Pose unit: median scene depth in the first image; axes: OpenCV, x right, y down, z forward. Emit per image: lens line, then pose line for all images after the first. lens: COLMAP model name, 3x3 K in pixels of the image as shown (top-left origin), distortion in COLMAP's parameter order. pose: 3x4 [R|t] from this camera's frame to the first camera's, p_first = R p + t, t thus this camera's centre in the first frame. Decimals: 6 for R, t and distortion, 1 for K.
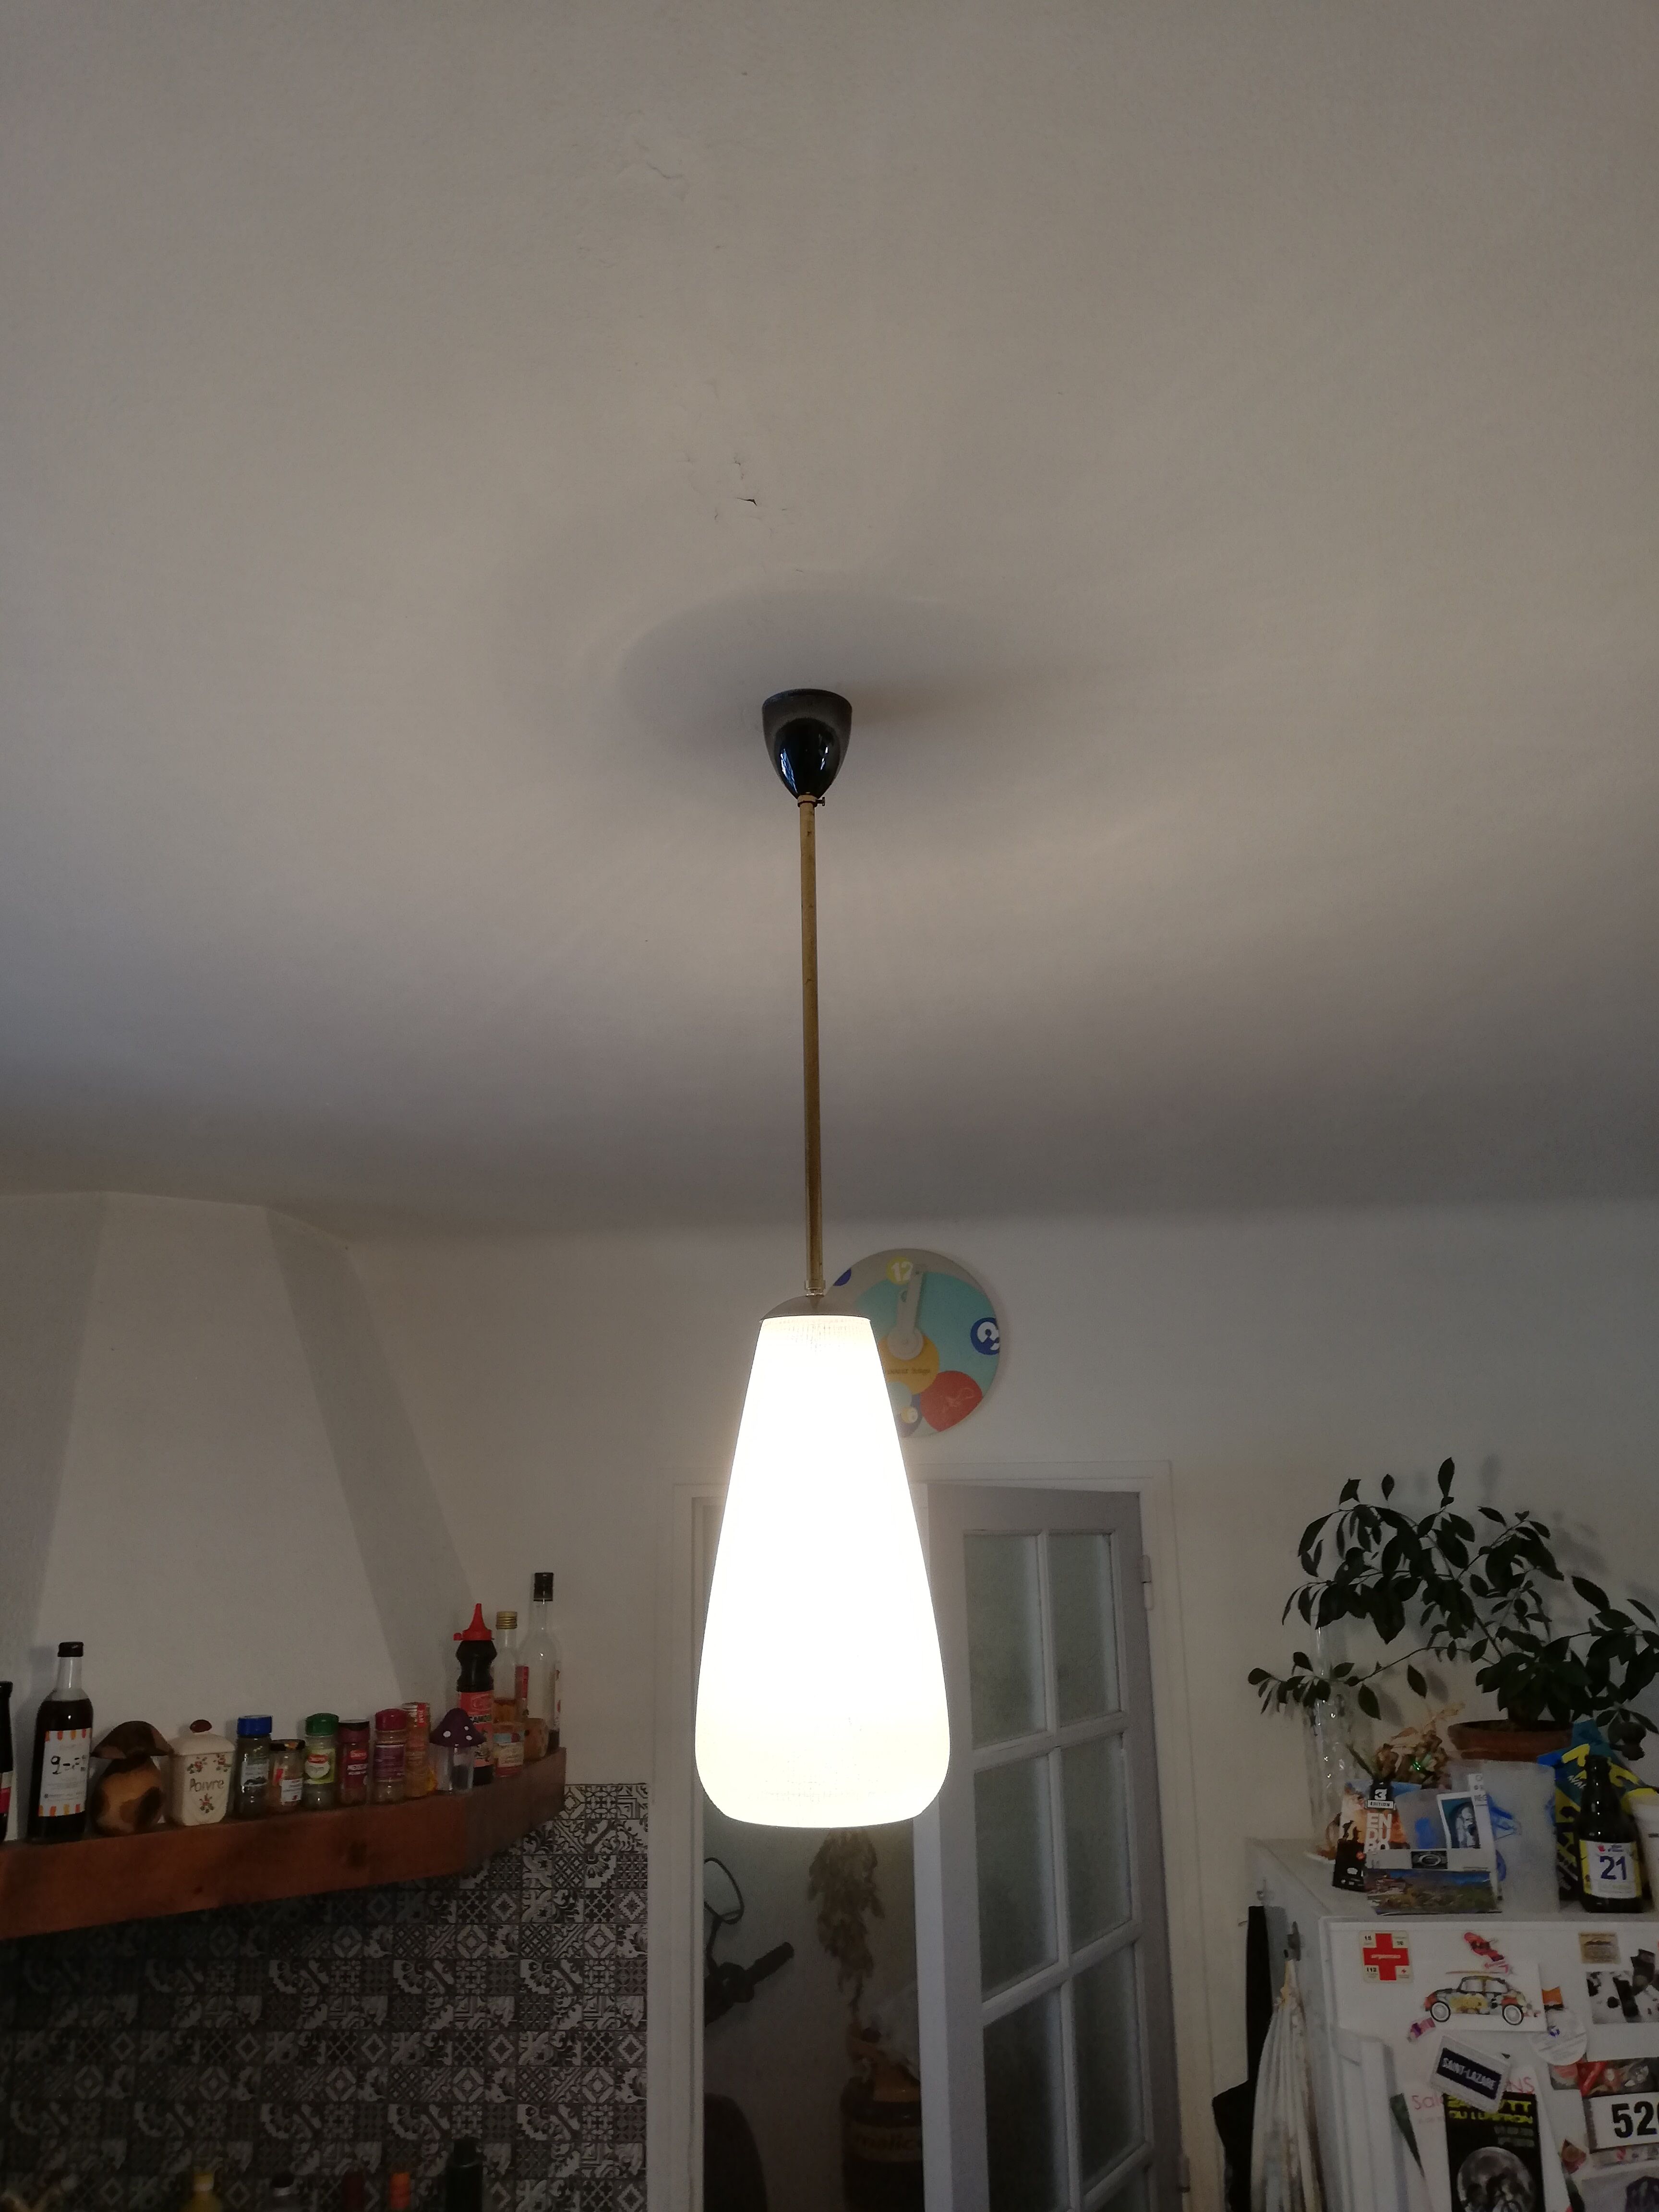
lens RADIAL K [[1726.1, 0, 829.5], [0, 1726.1, 1106.0], [0, 0, 1]] dist [-0.001442, 0.005165]
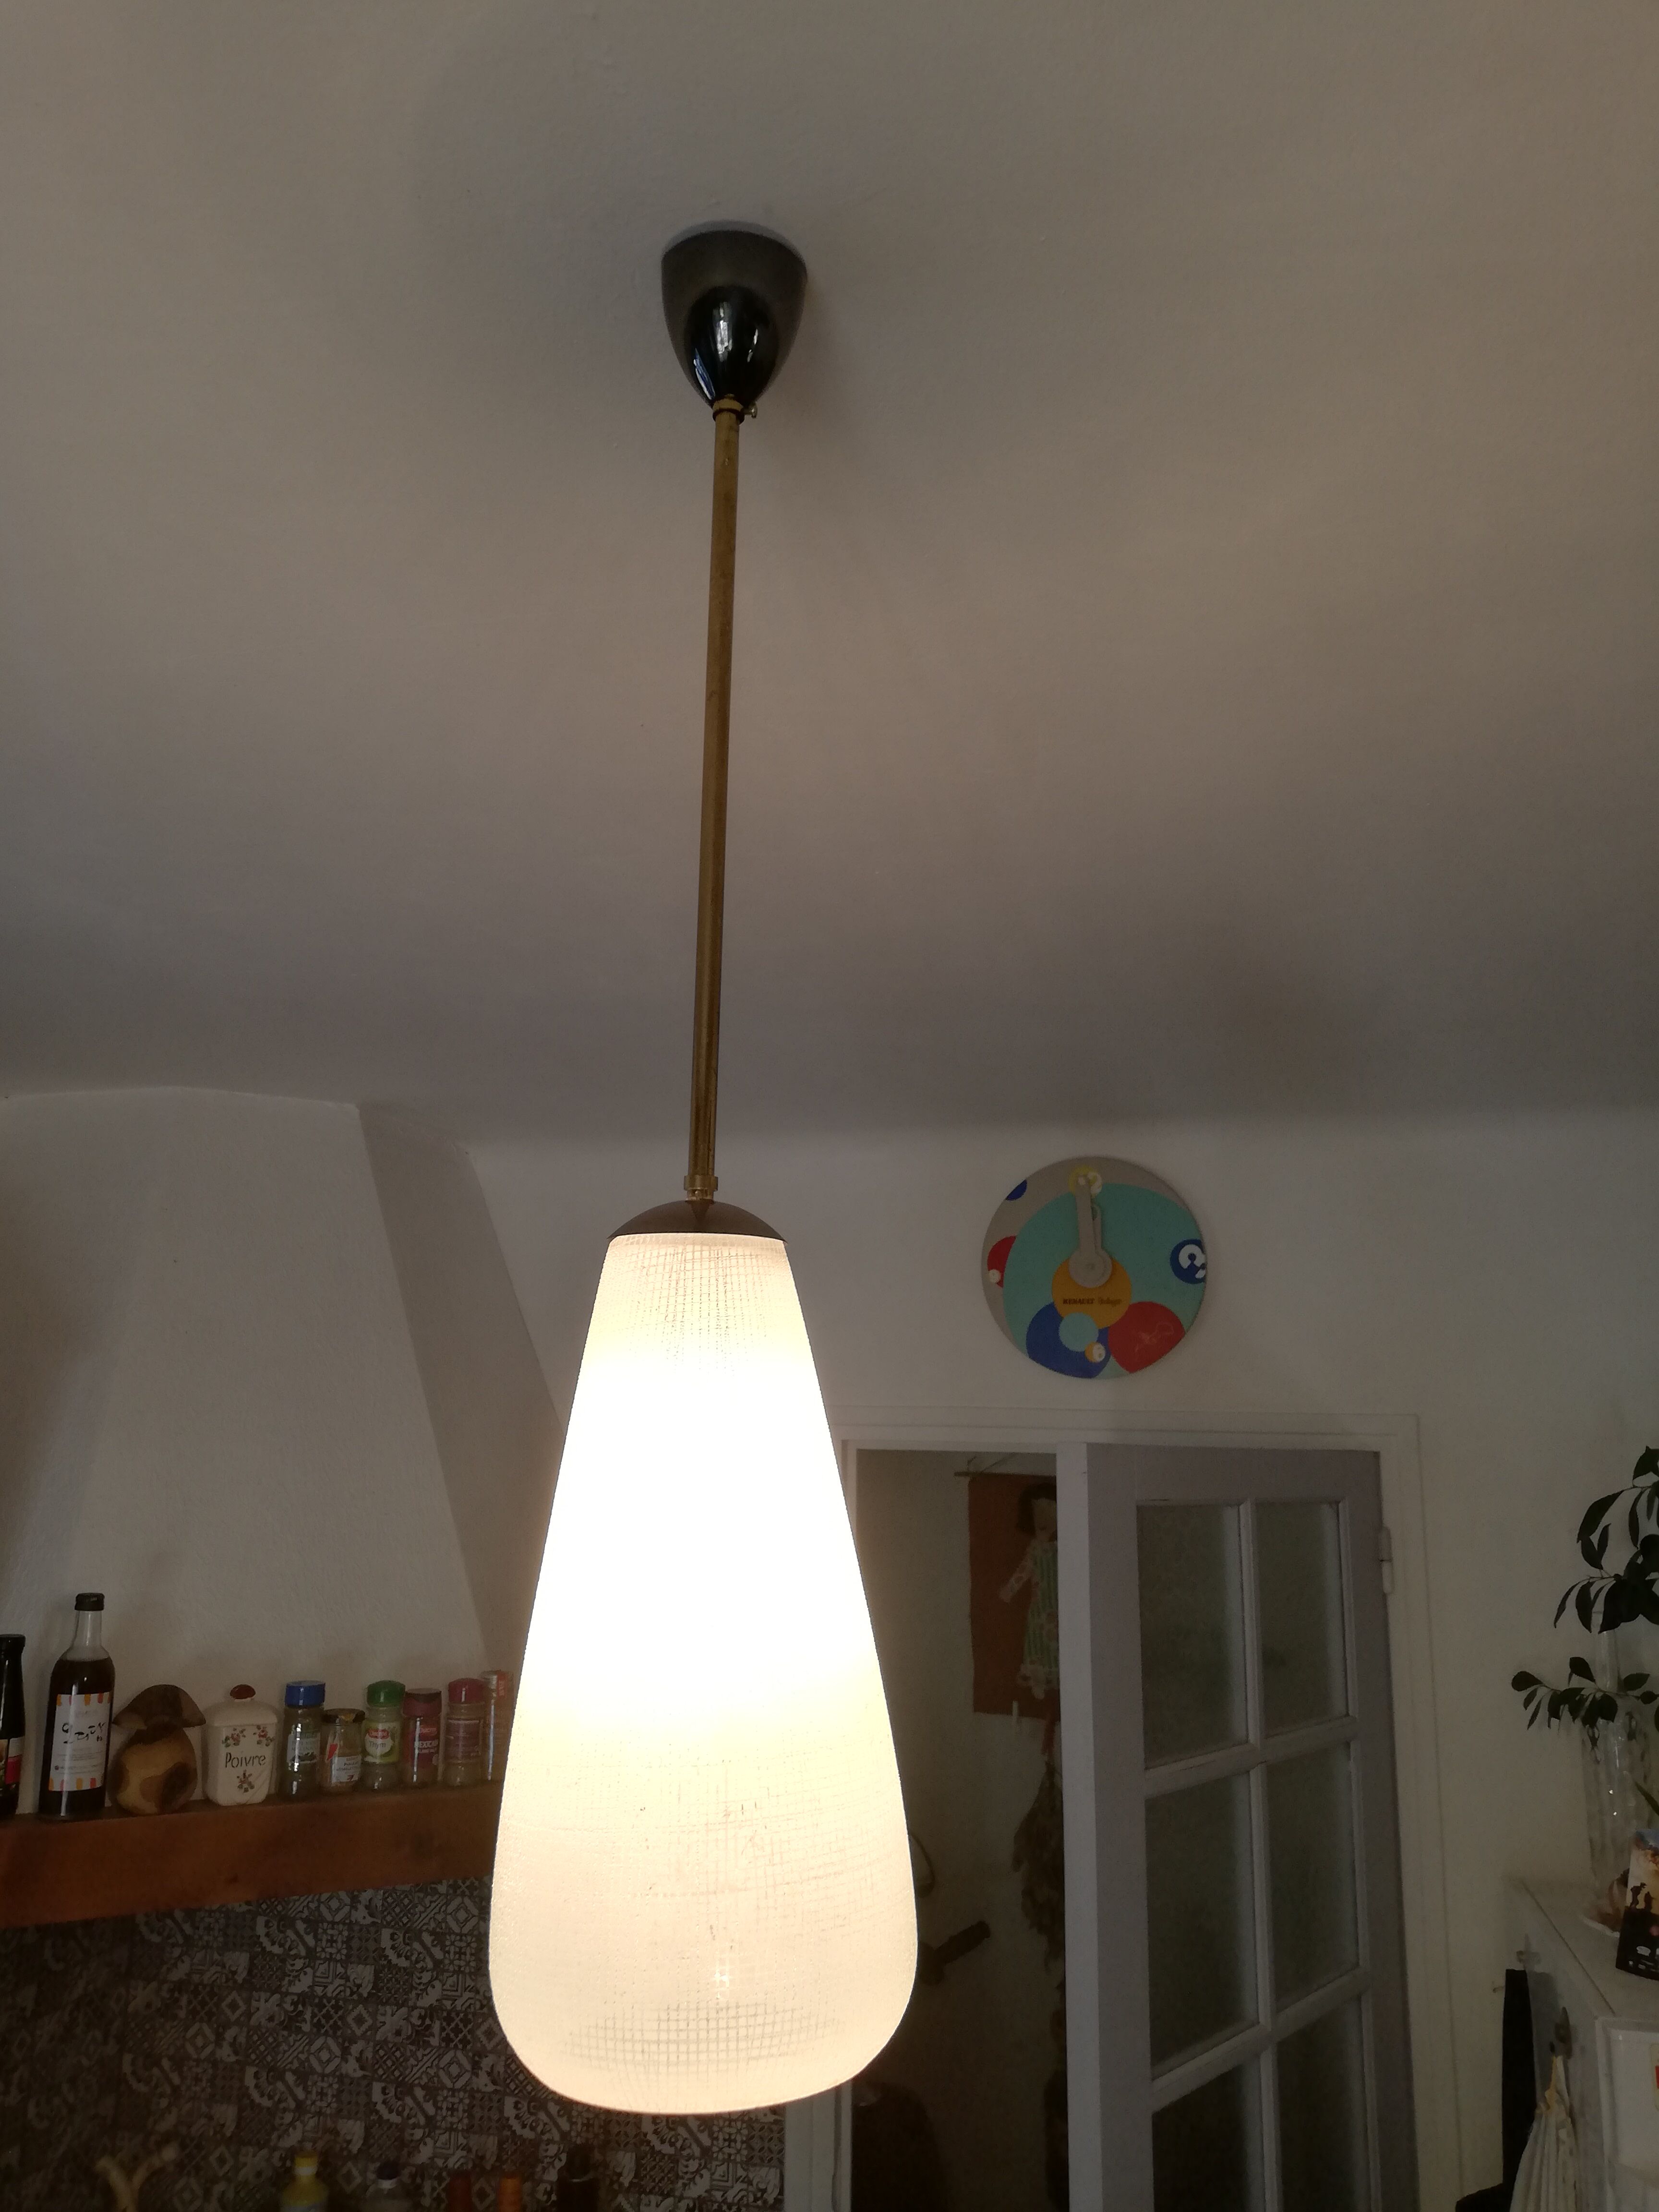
lens RADIAL K [[1690.7, 0, 829.5], [0, 1690.7, 1106.0], [0, 0, 1]] dist [-0.005584, 0.012479]
pose [[0.986740, 0.000688, -0.162307, 0.058686], [0.006668, 0.998975, 0.044772, 0.022620], [0.162172, -0.045261, 0.985724, 0.187874]]
